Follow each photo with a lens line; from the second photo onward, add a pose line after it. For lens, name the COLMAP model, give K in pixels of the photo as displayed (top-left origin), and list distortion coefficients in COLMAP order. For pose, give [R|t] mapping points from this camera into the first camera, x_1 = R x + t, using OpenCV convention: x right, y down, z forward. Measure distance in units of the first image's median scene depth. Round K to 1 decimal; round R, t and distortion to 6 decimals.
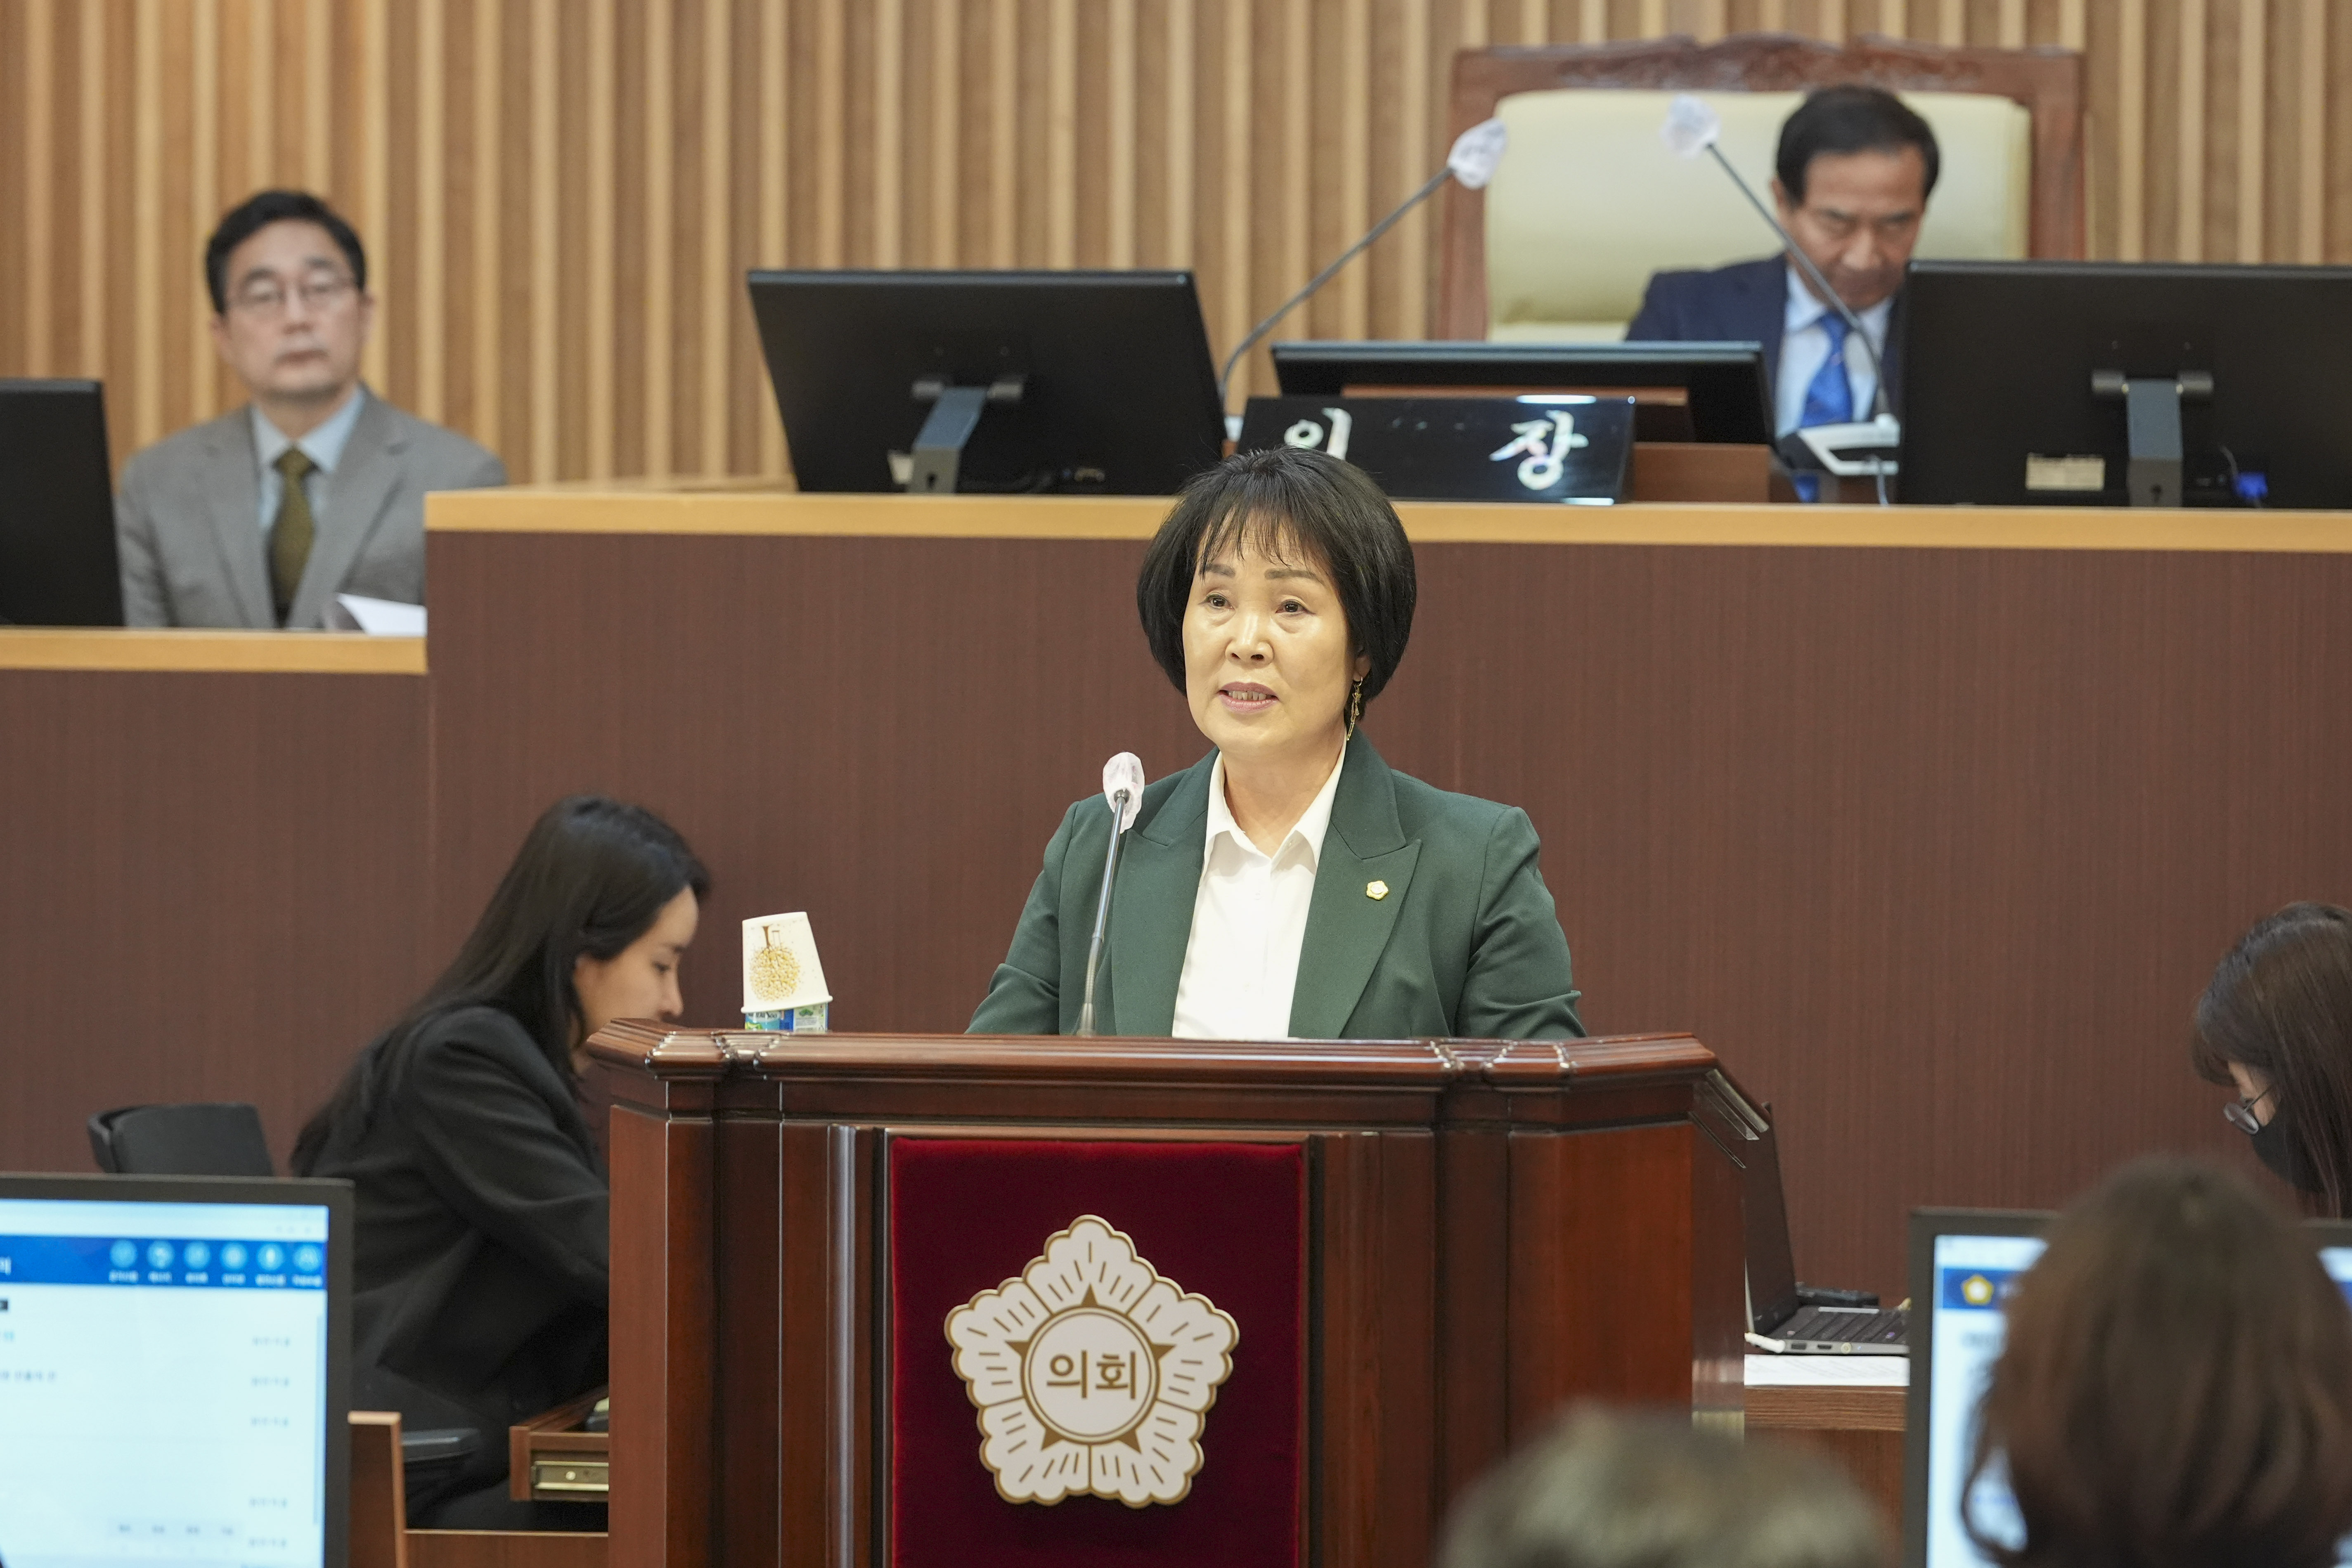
lens RADIAL K [[10055.9, 0, 1176.0], [0, 10055.9, 784.0], [0, 0, 1]] dist [0.018285, -2.412830]
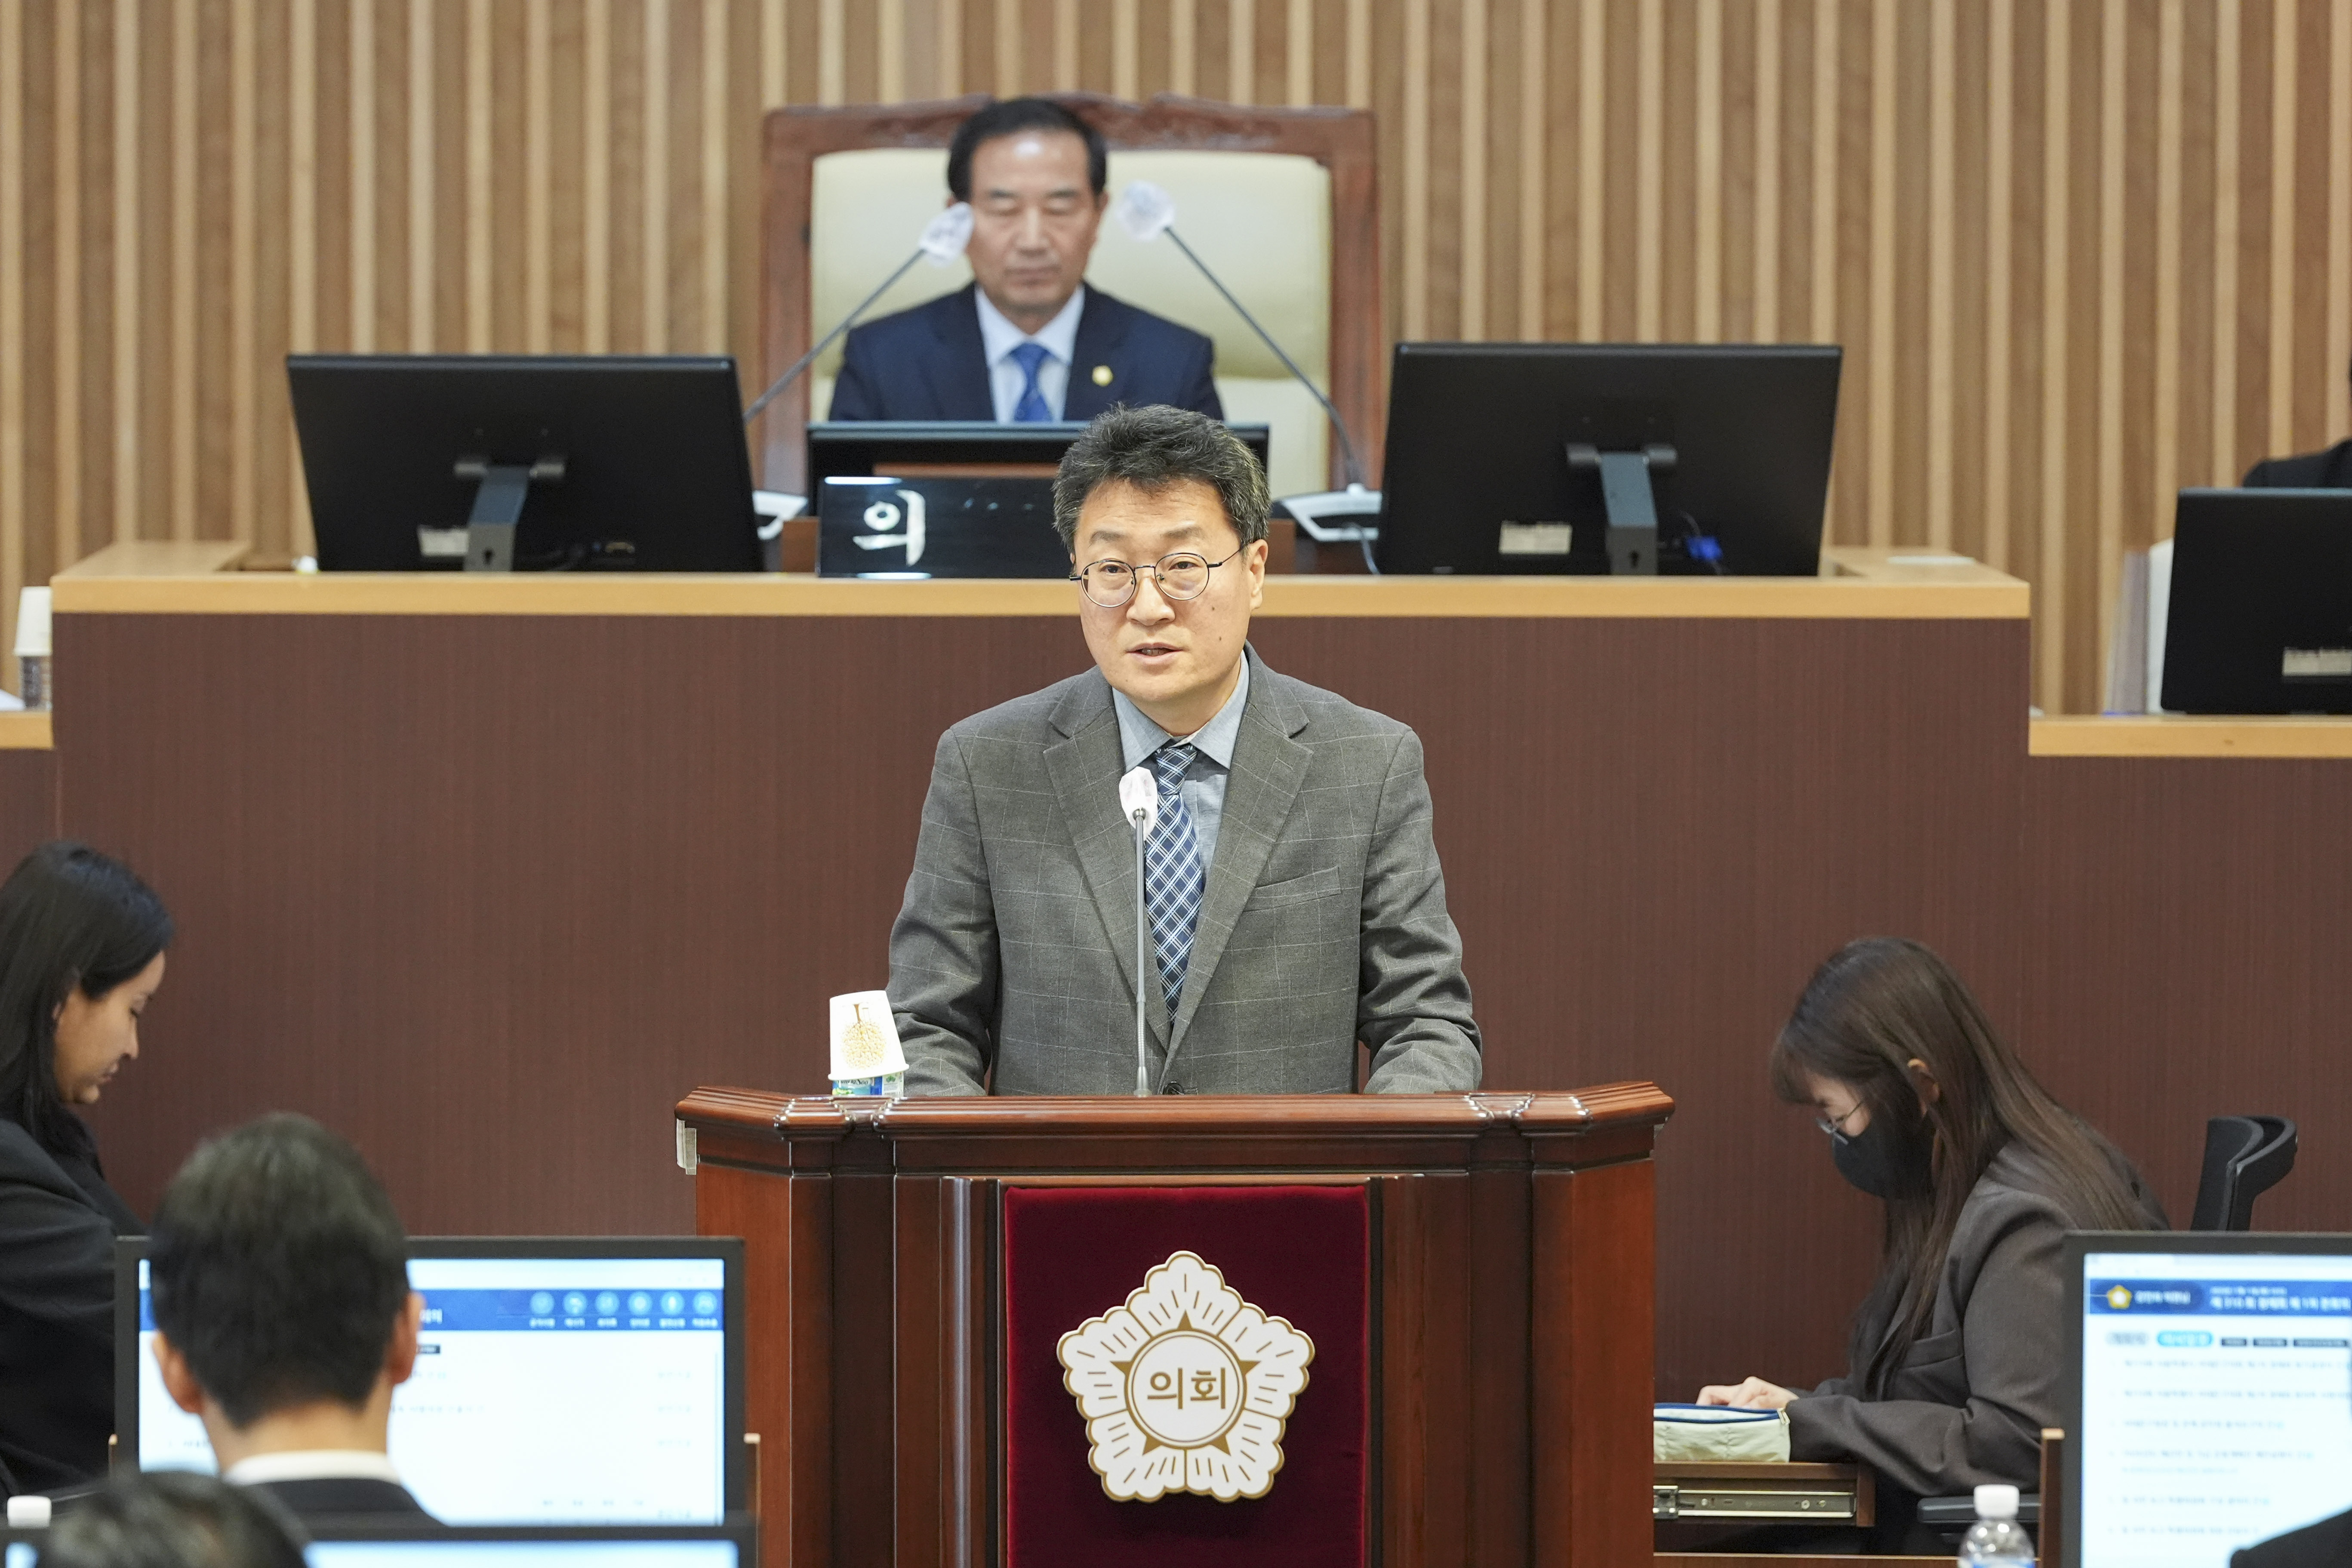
lens RADIAL K [[12342.6, 0, 1176.0], [0, 12342.6, 784.0], [0, 0, 1]] dist [0.001225, 0.475235]
pose [[0.978726, -0.014849, 0.204636, -0.298636], [0.013034, 0.999863, 0.010211, -0.025259], [-0.204759, -0.007327, 0.978785, -0.388173]]
